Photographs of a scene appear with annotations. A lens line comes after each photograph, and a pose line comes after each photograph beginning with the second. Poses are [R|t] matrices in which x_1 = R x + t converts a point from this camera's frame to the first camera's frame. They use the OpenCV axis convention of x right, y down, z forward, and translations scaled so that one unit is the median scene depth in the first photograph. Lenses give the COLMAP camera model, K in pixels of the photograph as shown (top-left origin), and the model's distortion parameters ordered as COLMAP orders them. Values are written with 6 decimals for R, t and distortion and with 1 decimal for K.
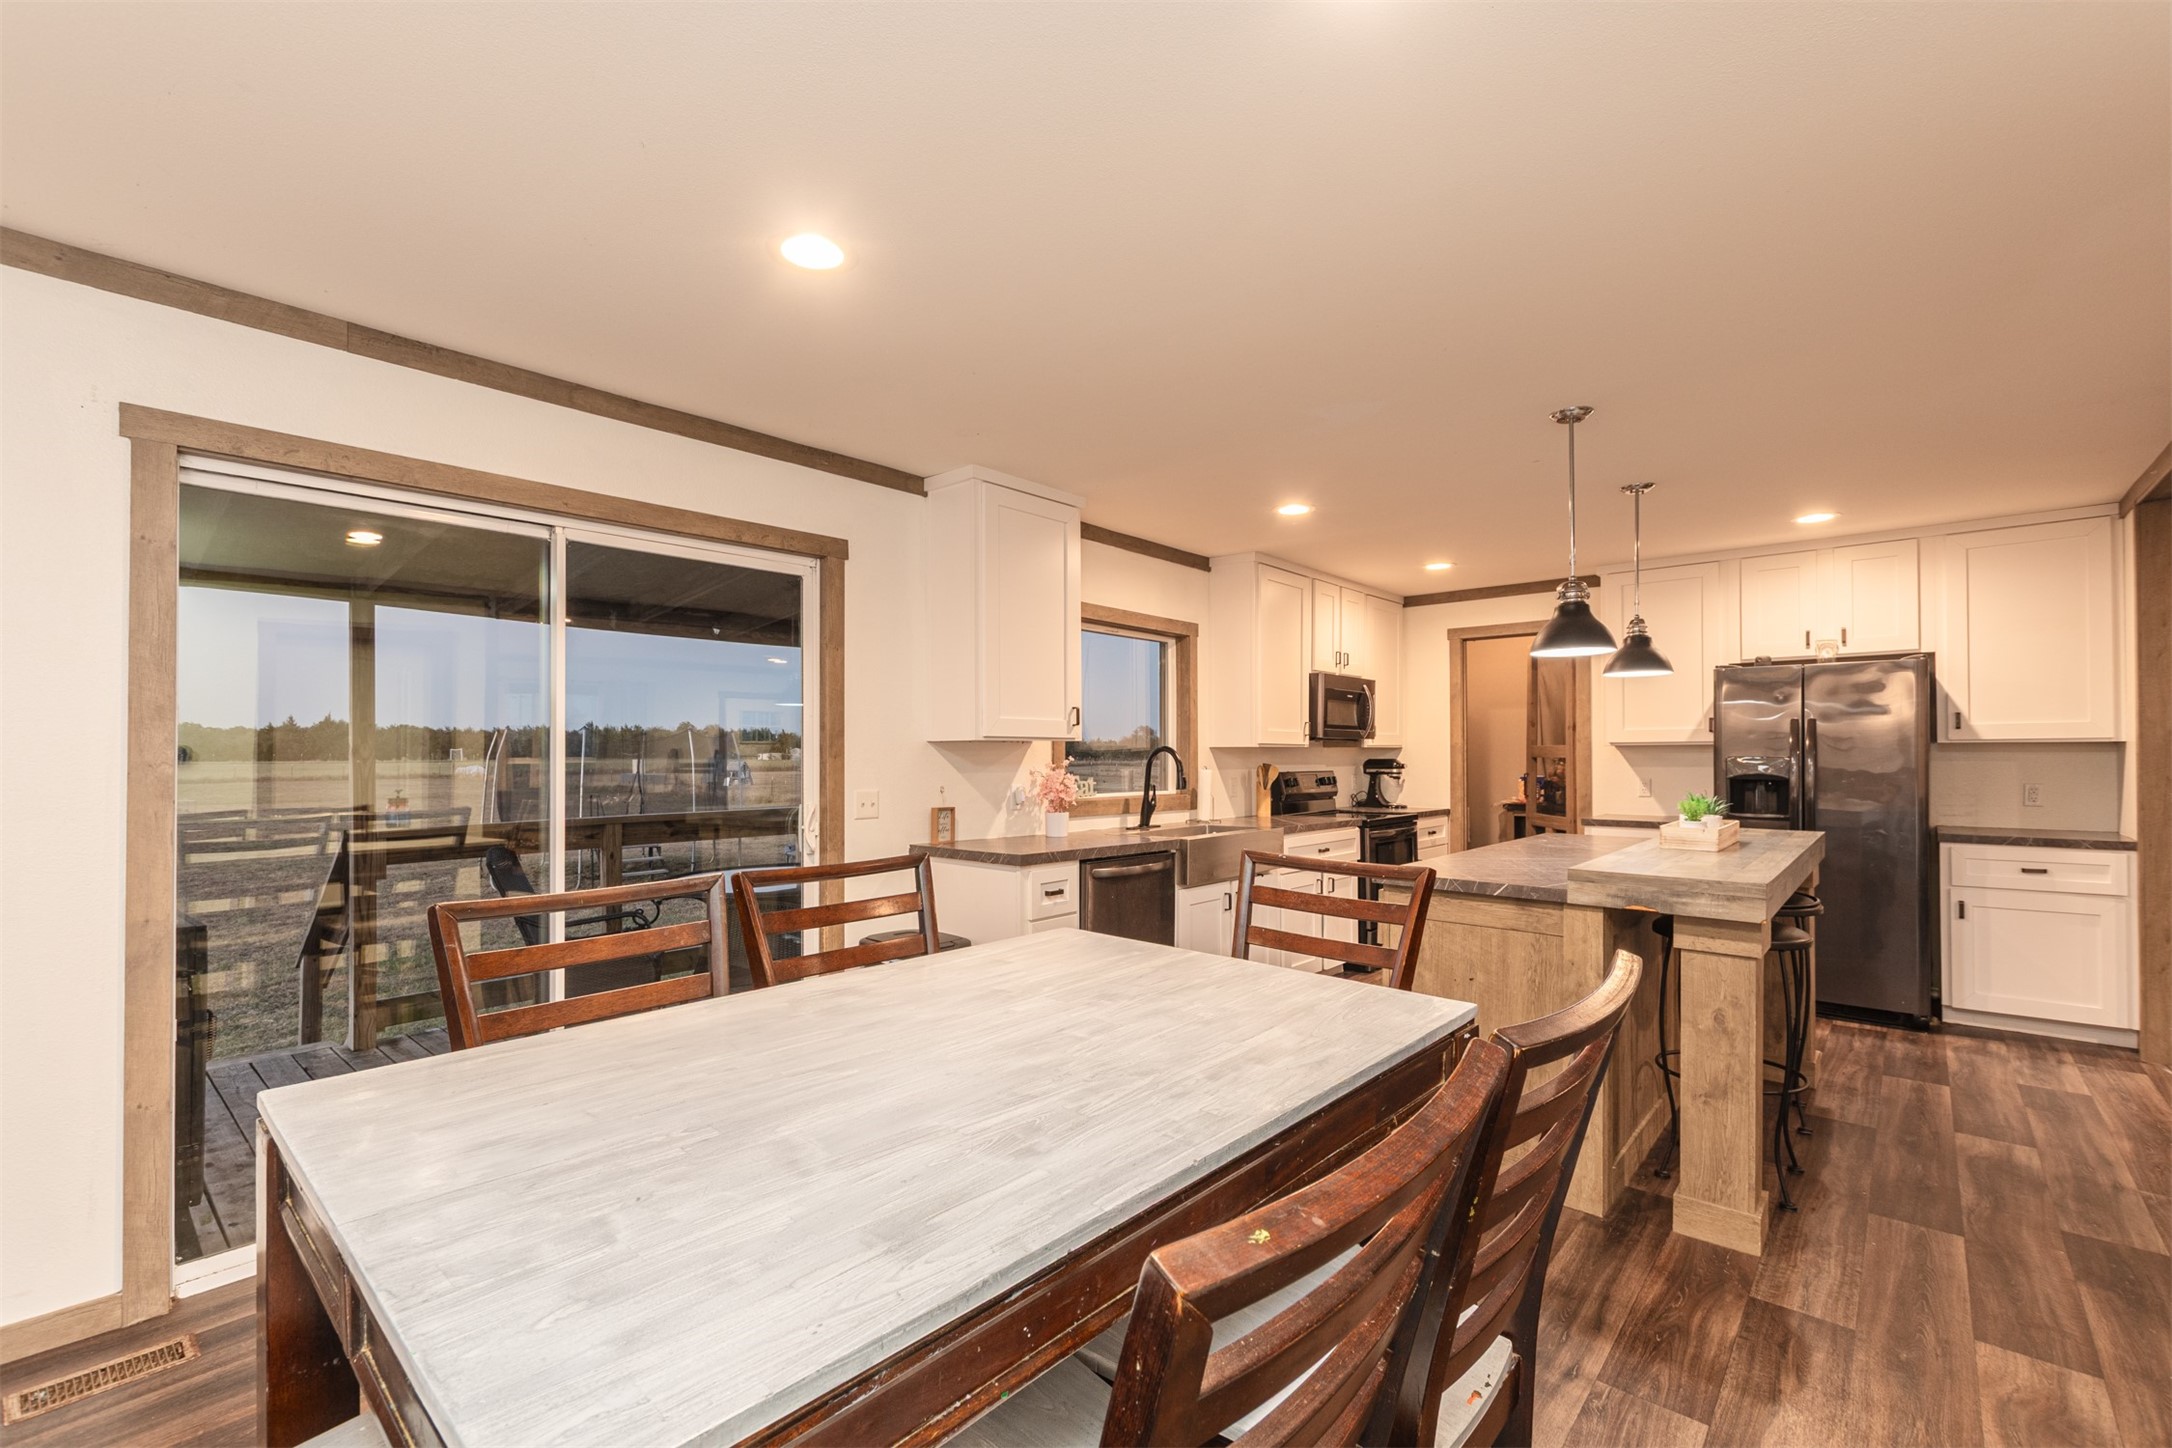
lens RADIAL K [[938.1, 0, 1081.7], [0, 938.1, 728.2], [0, 0, 1]] dist [0.002620, -0.001097]
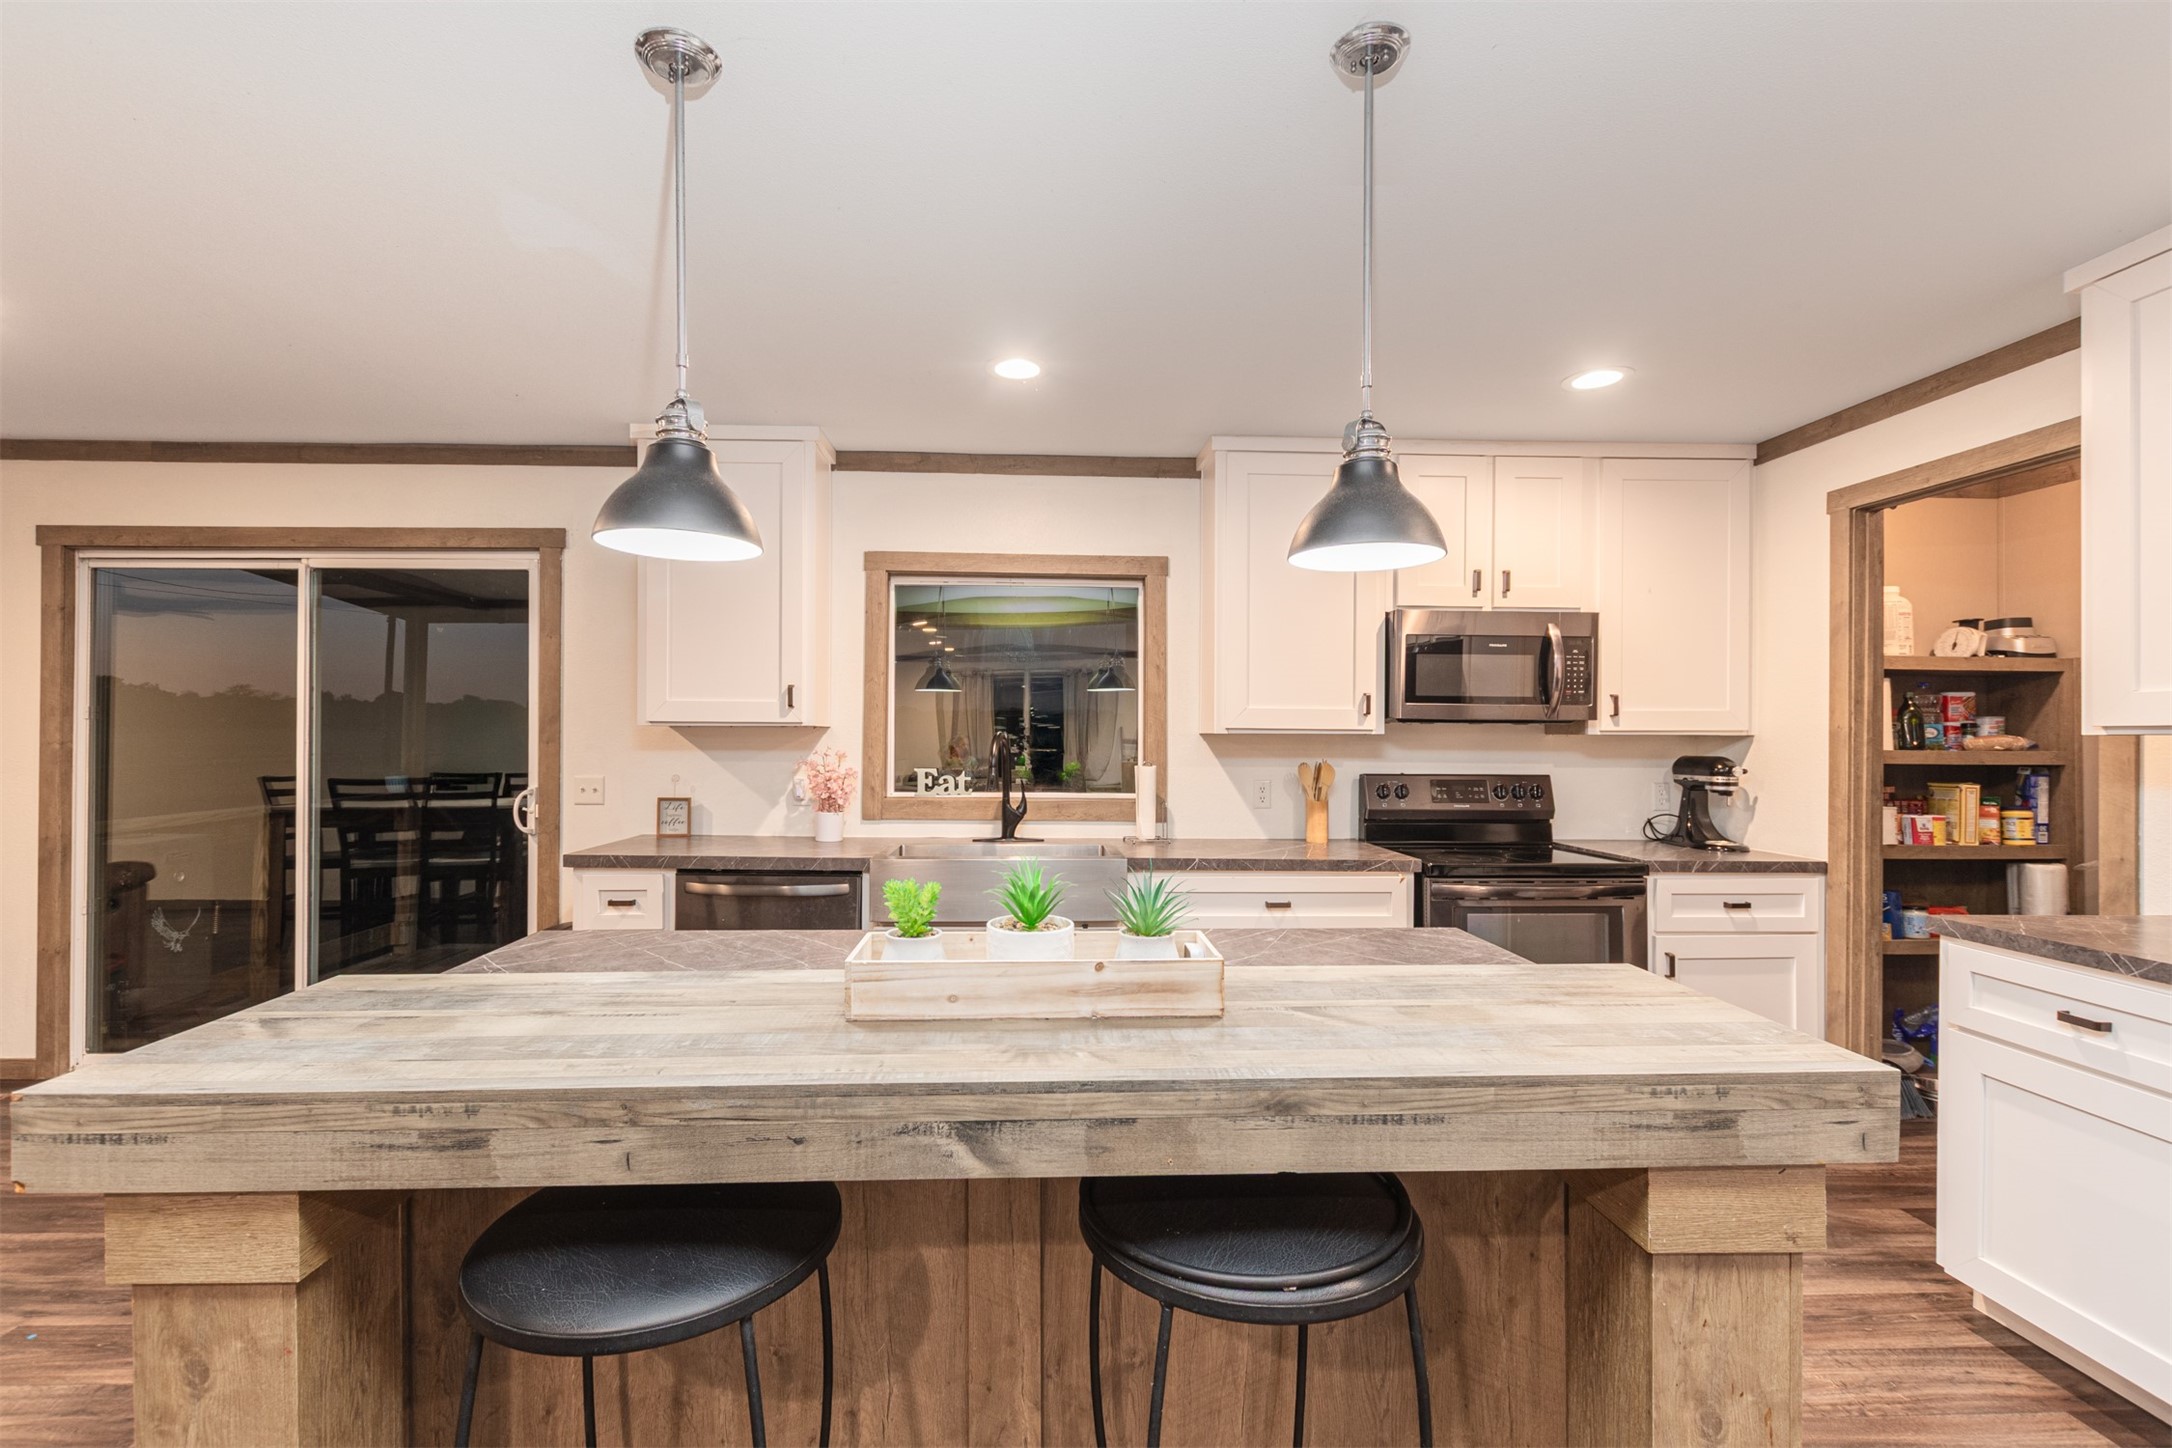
lens RADIAL K [[938.1, 0, 1072.8], [0, 938.1, 730.3], [0, 0, 1]] dist [0.002620, -0.001097]
pose [[0.692569, 0.004986, -0.721334, 0.673472], [0.013343, 0.999716, 0.019721, 0.003594], [0.721228, -0.023283, 0.692306, 0.540302]]
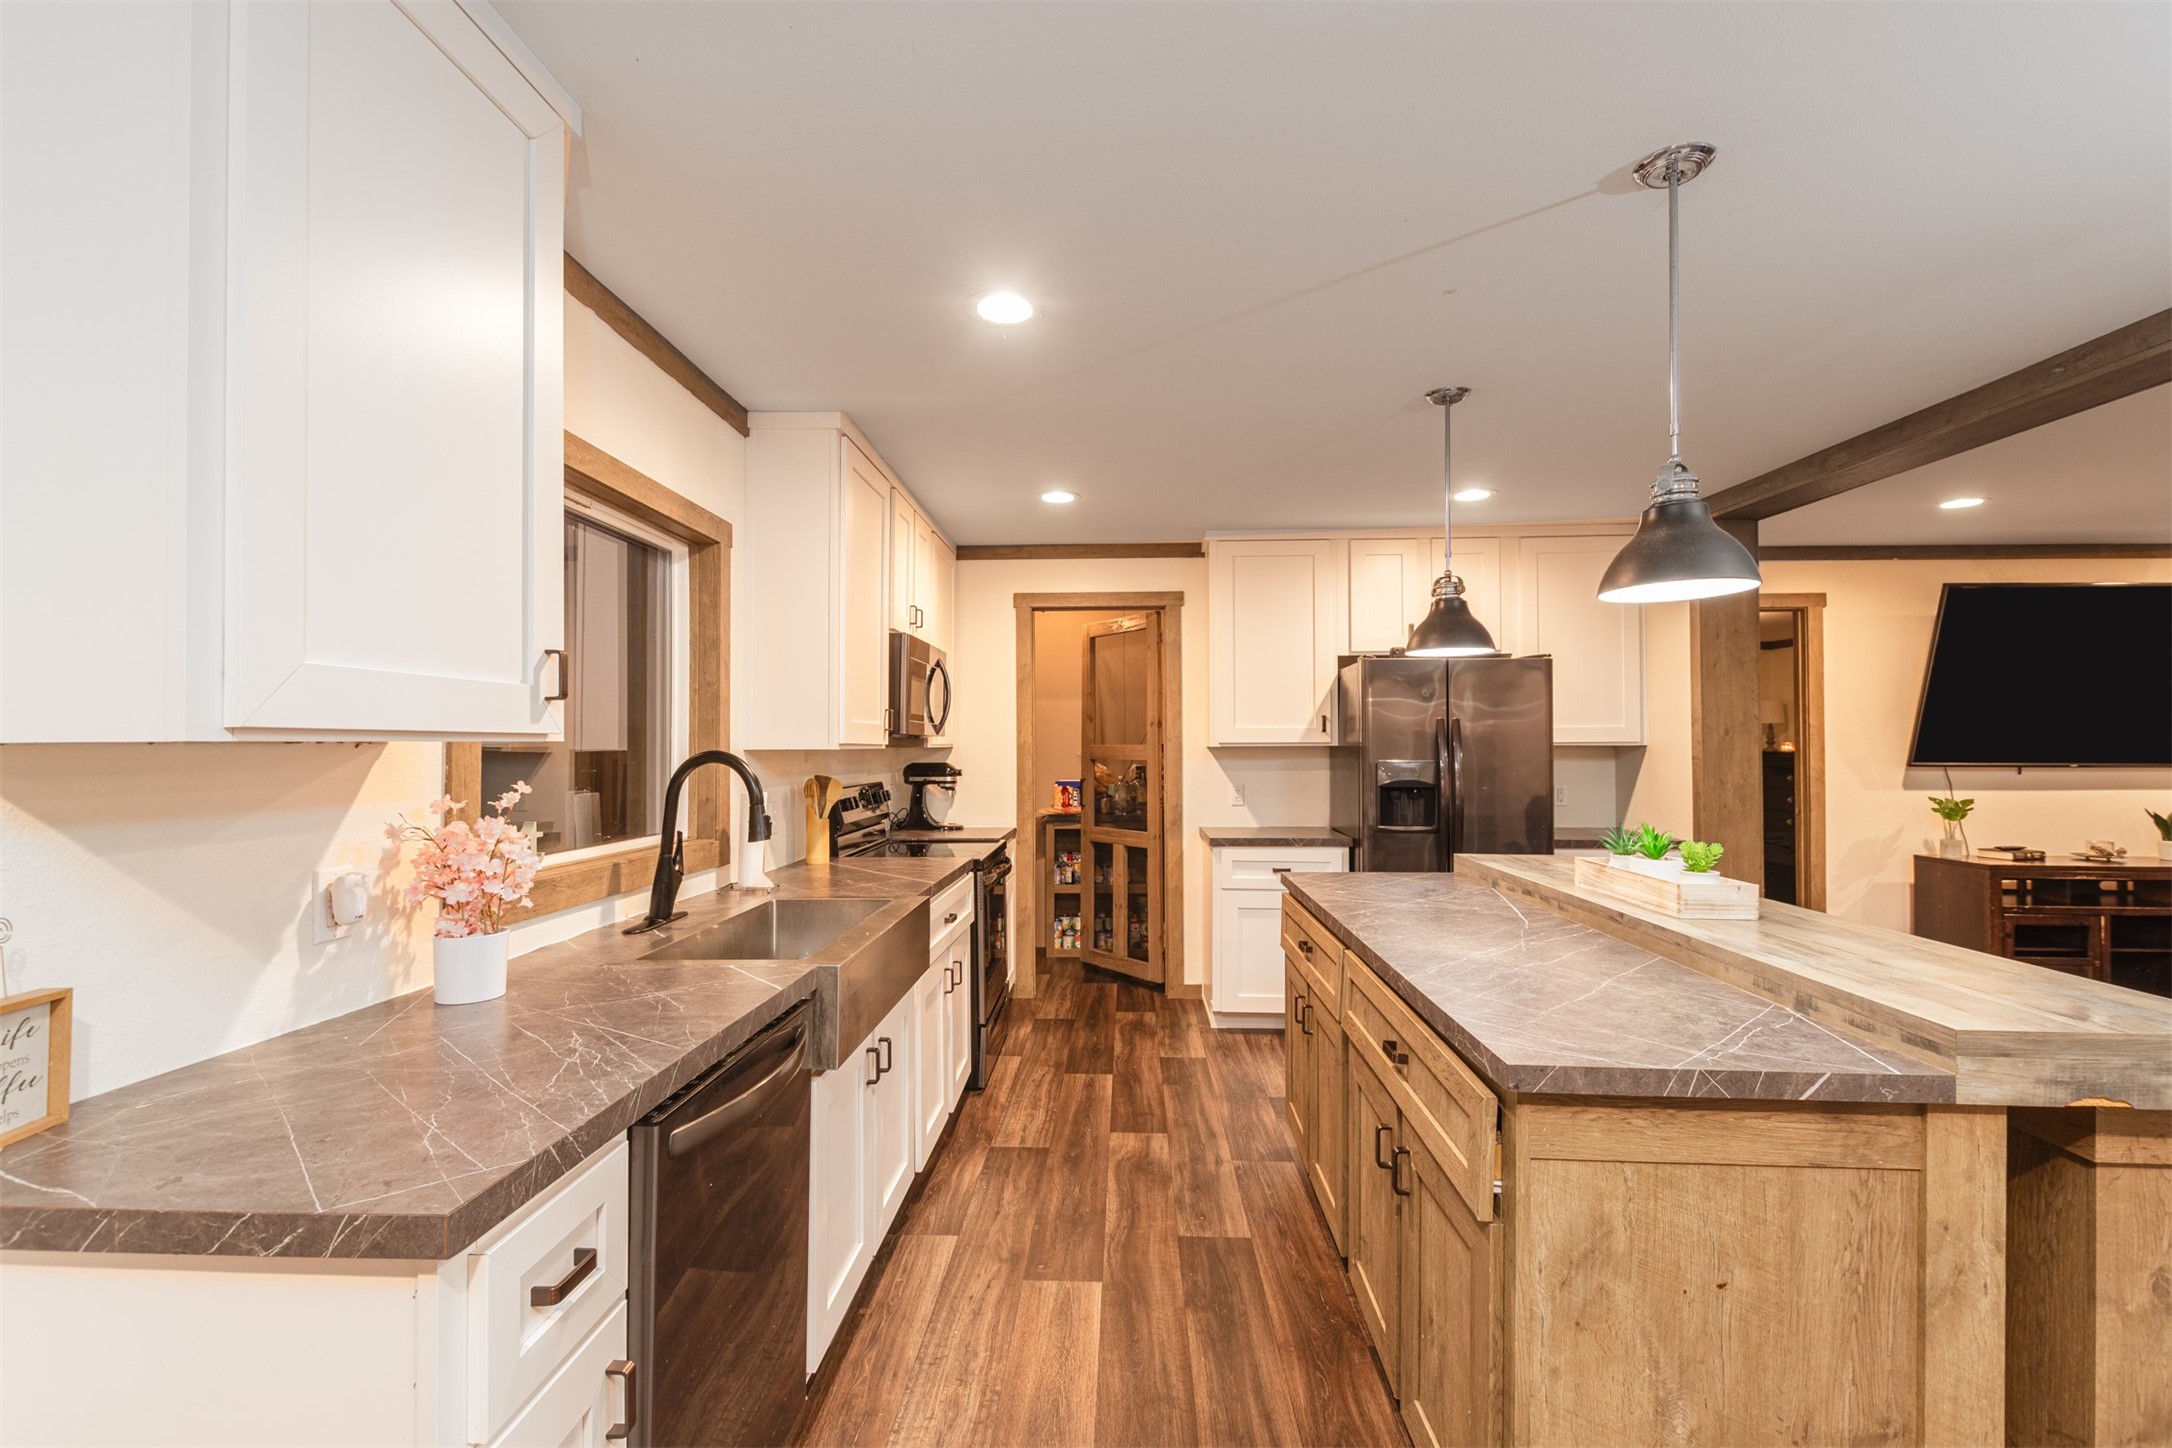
lens RADIAL K [[938.1, 0, 1076.6], [0, 938.1, 740.1], [0, 0, 1]] dist [0.002620, -0.001097]
pose [[0.783629, 0.004042, 0.621217, -0.065421], [-0.016733, 0.999753, 0.014603, 0.003426], [-0.621004, -0.021838, 0.783503, 0.521555]]
